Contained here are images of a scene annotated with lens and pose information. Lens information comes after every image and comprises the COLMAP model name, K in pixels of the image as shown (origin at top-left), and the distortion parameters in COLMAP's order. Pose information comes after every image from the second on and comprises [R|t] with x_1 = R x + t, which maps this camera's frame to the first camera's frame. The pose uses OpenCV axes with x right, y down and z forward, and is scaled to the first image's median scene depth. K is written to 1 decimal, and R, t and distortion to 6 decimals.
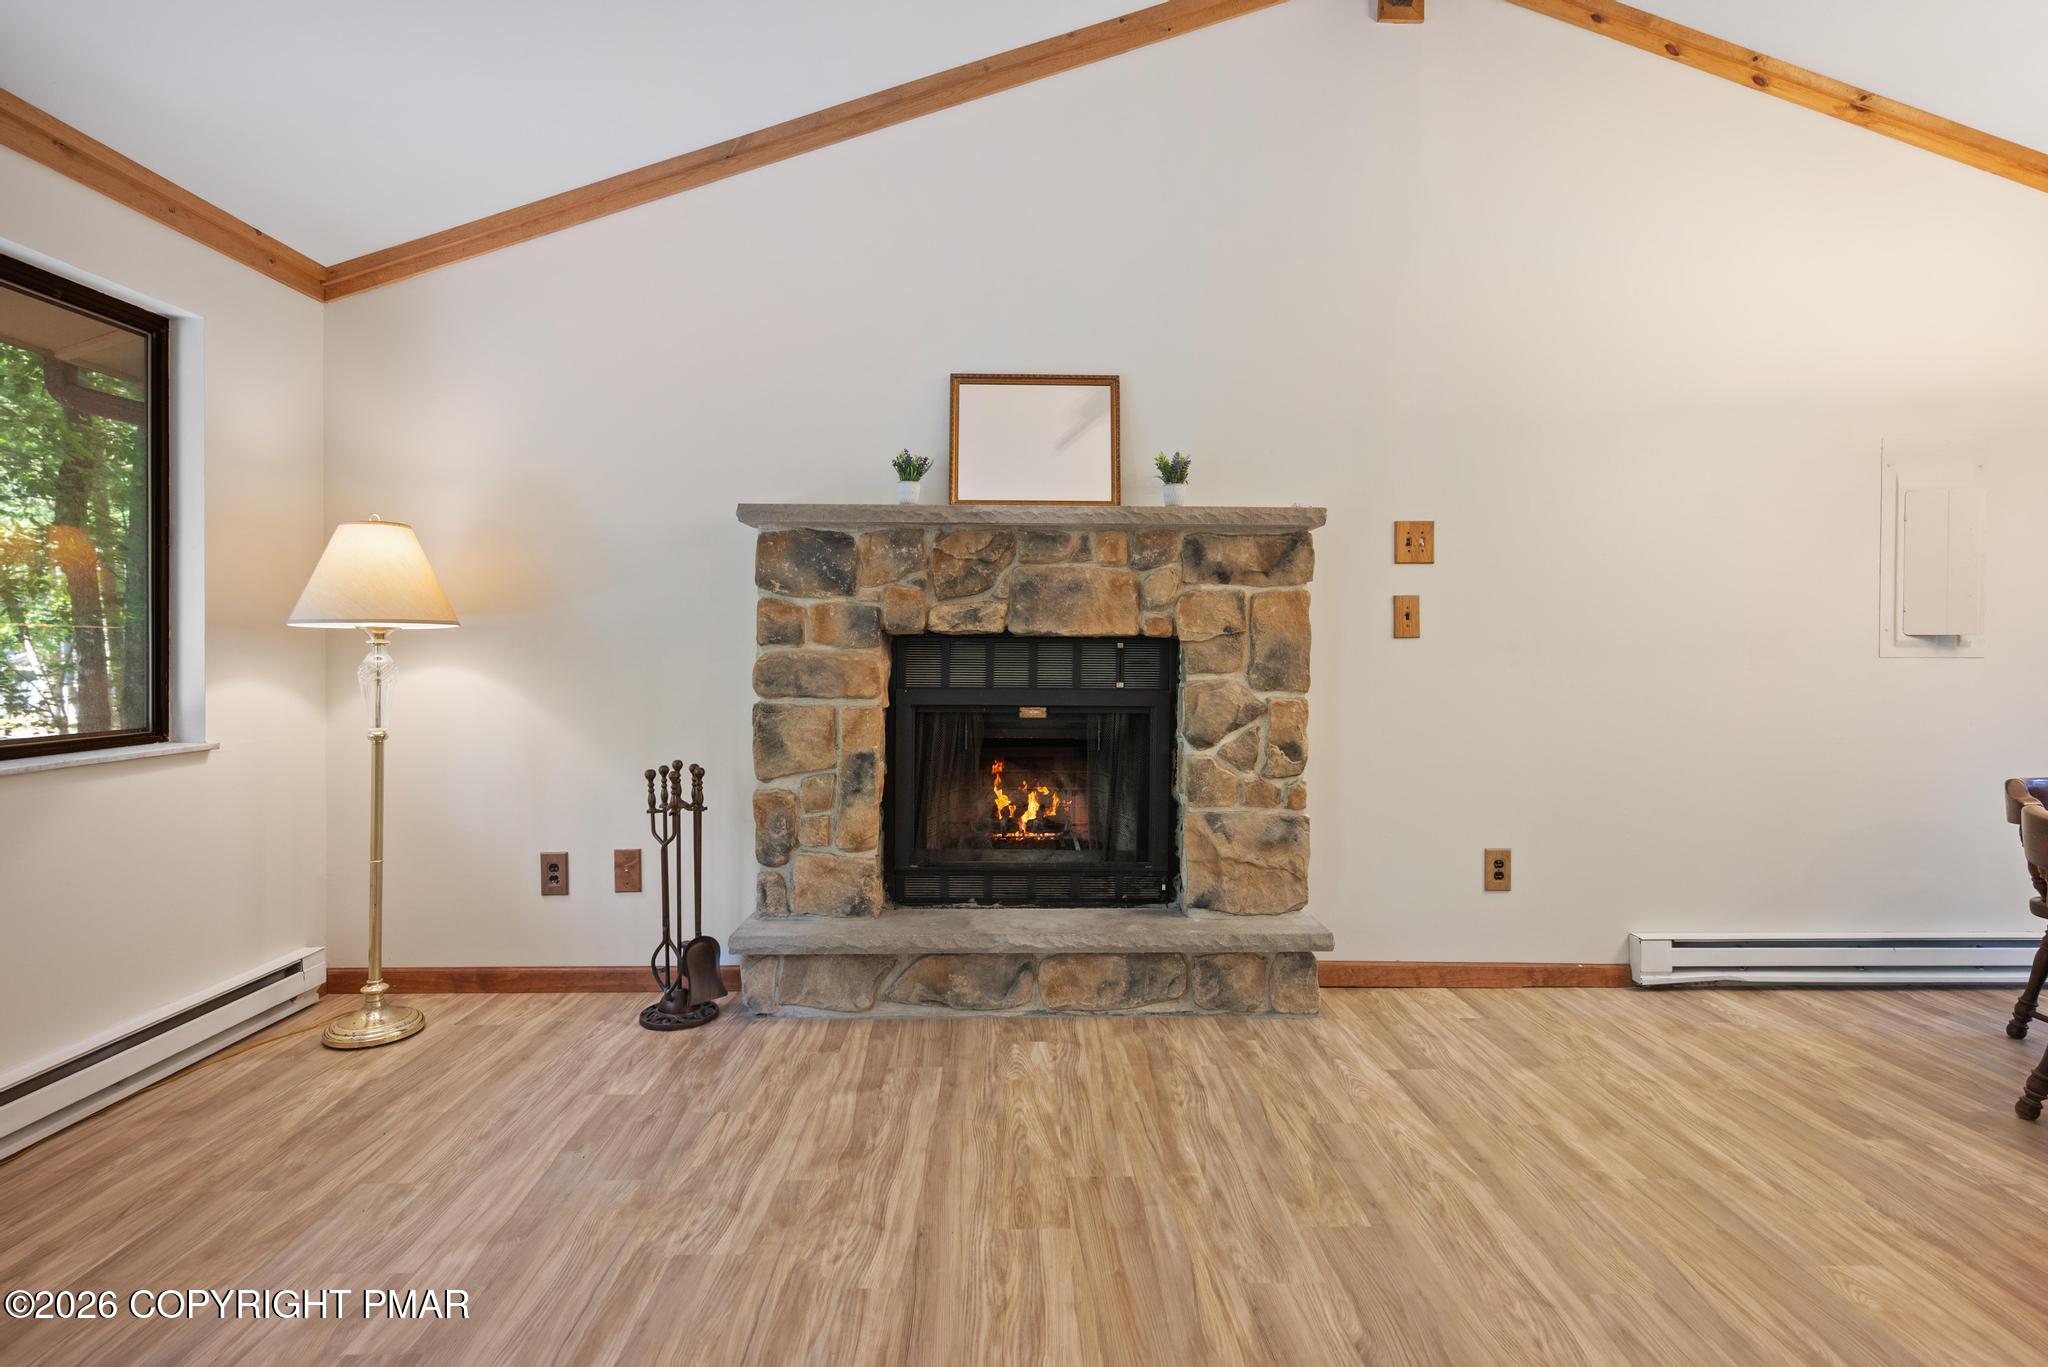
lens RADIAL K [[999.2, 0, 1036.3], [0, 999.2, 663.1], [0, 0, 1]] dist [0.000788, 0.003909]
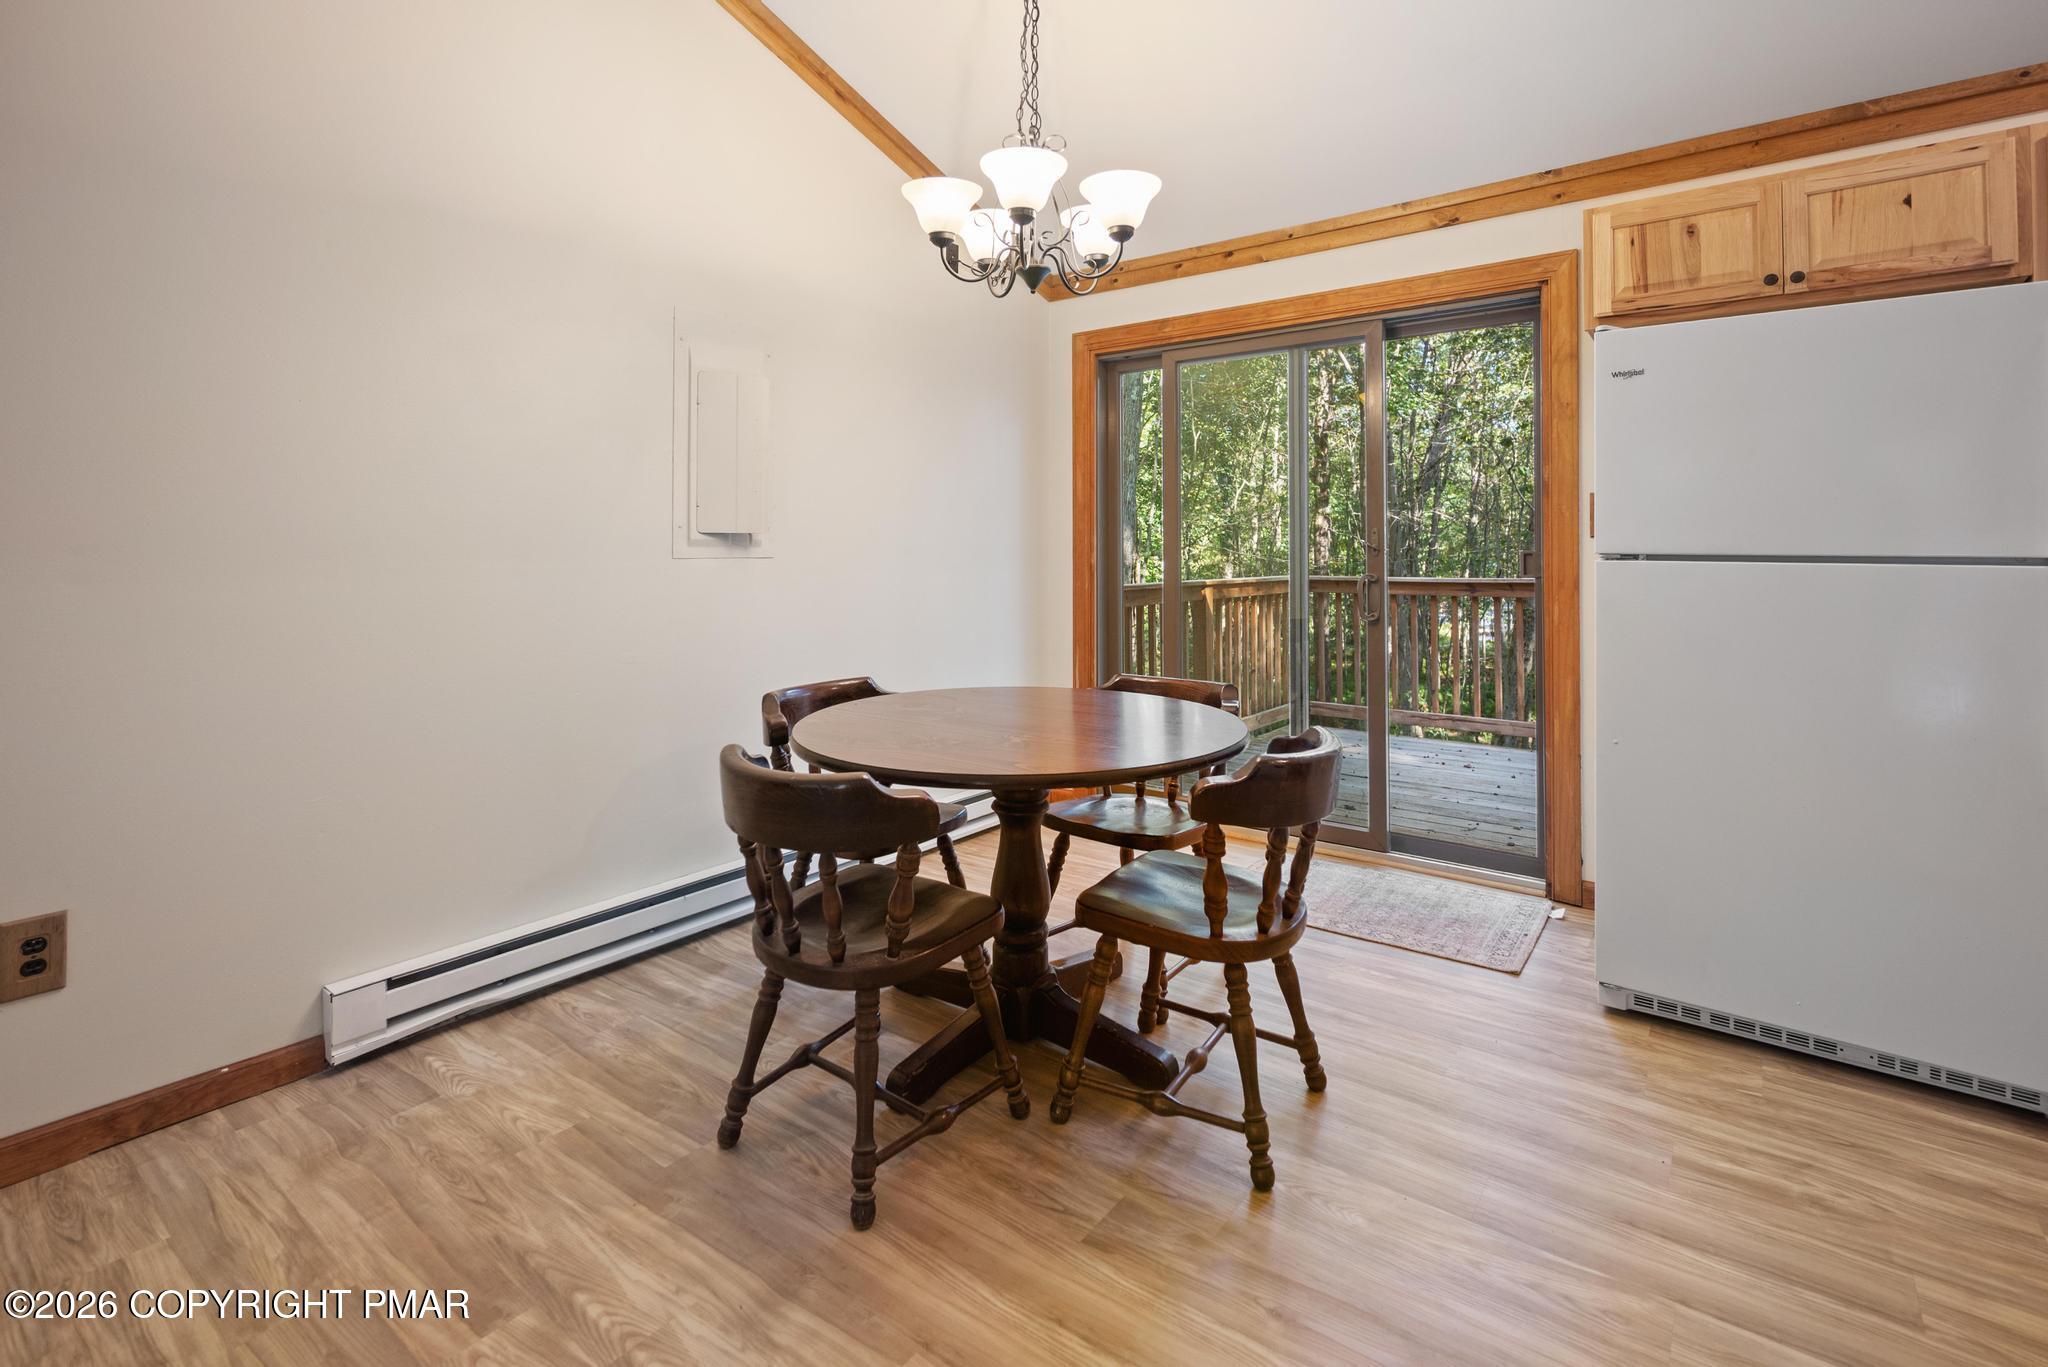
lens RADIAL K [[943.2, 0, 1022.2], [0, 943.2, 526.1], [0, 0, 1]] dist [0.001468, -0.002764]
pose [[0.634761, 0.013829, 0.772585, 0.434430], [0.023453, 0.999034, -0.037151, 0.003844], [-0.772353, 0.041701, 0.633824, 0.263959]]
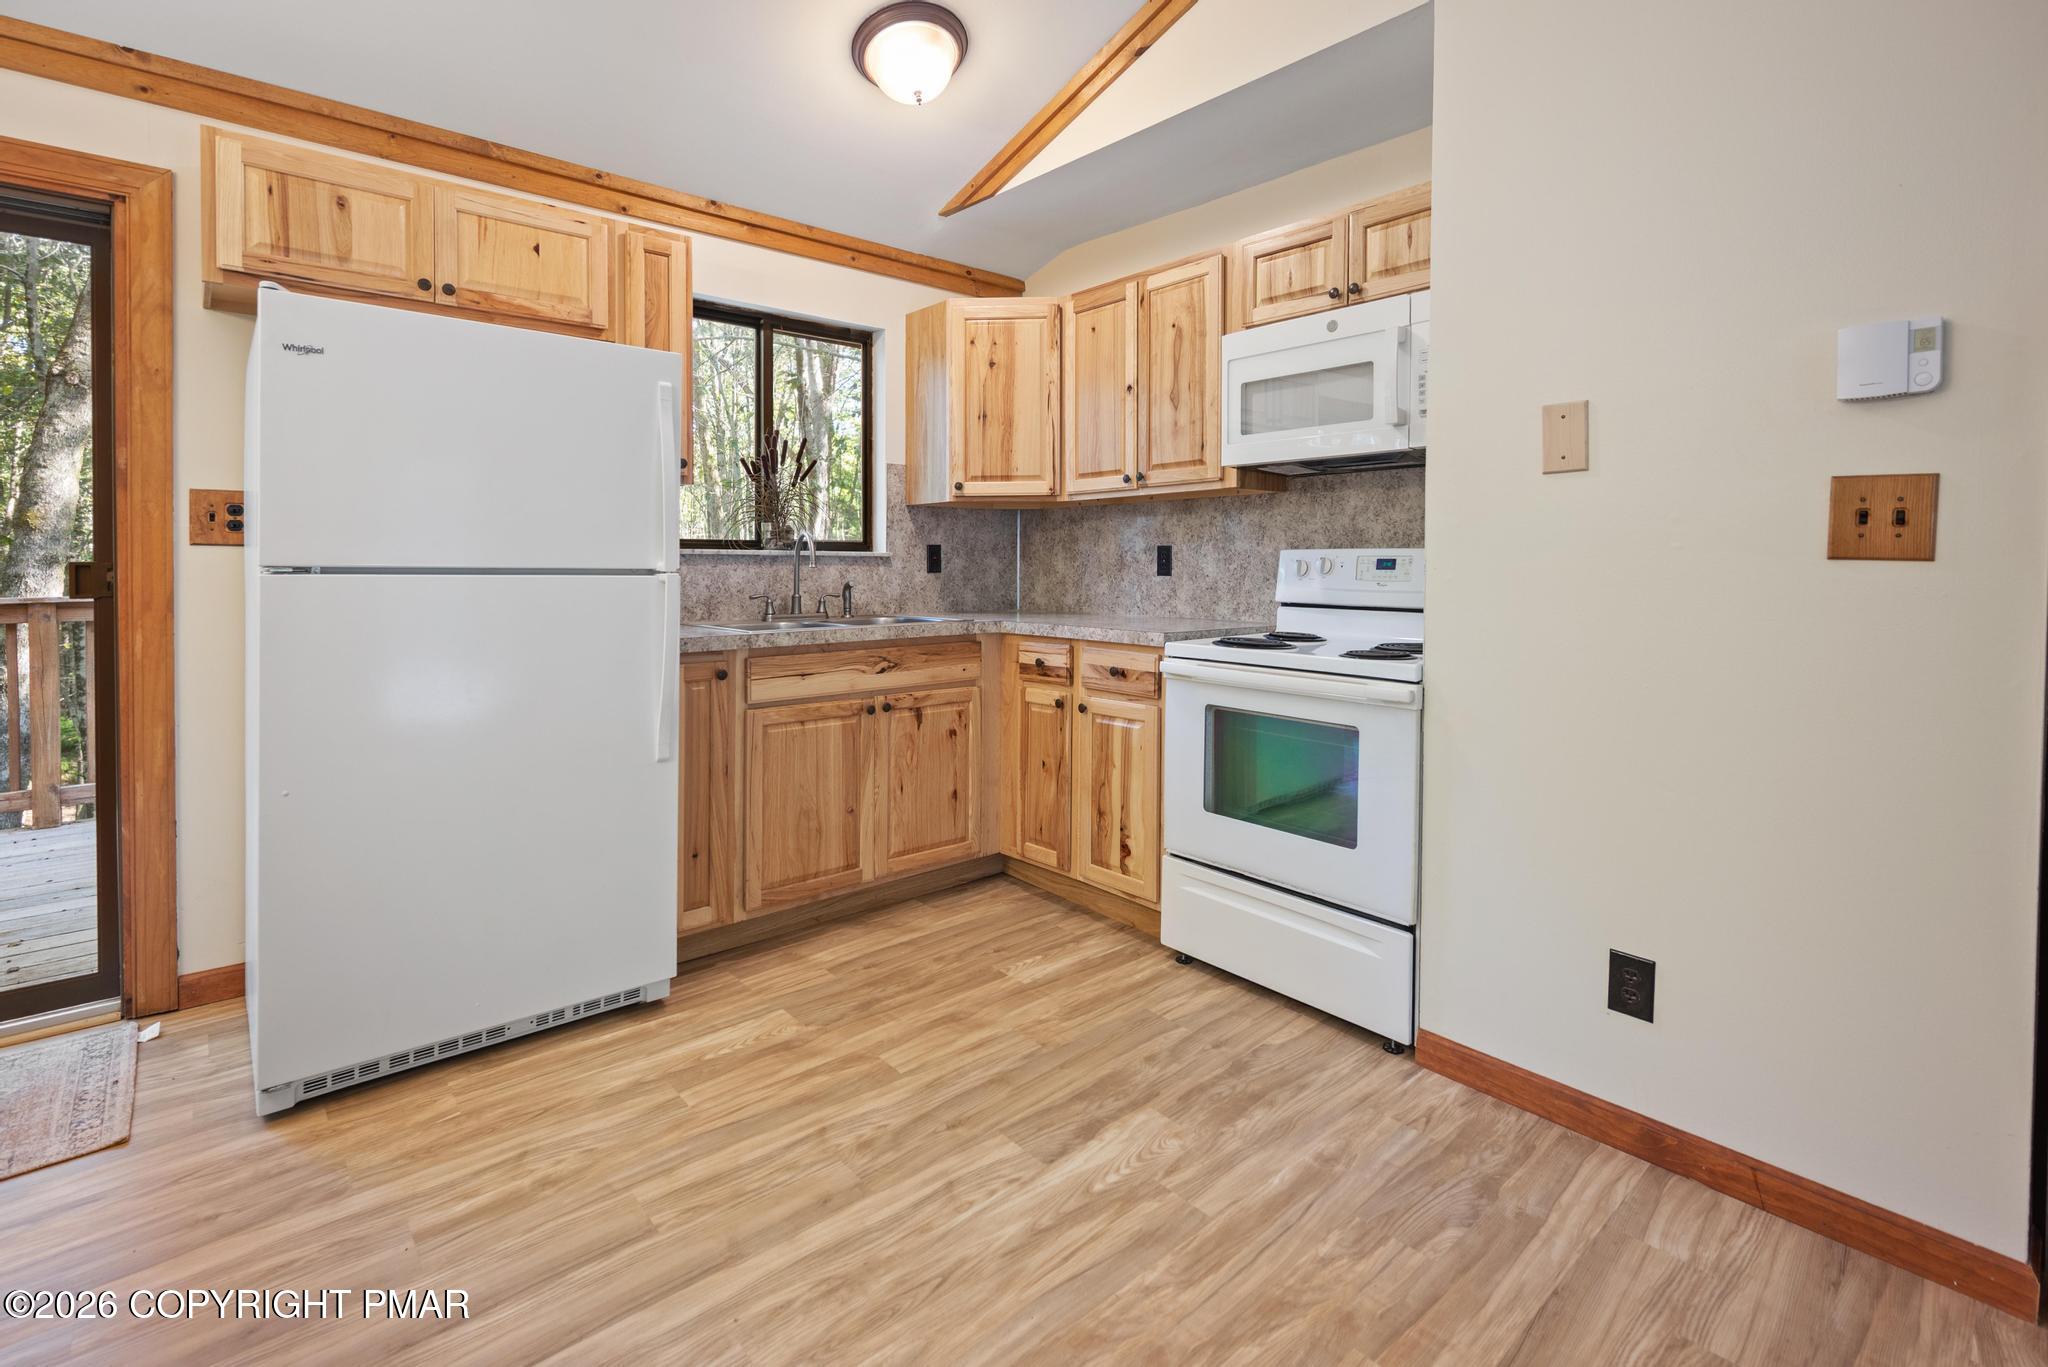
lens RADIAL K [[943.2, 0, 1022.9], [0, 943.2, 580.6], [0, 0, 1]] dist [0.001468, -0.002764]
pose [[-0.636474, -0.023550, 0.770938, 0.526427], [0.012081, 0.999107, 0.040493, -0.000485], [-0.771203, 0.035086, -0.635621, 0.389170]]
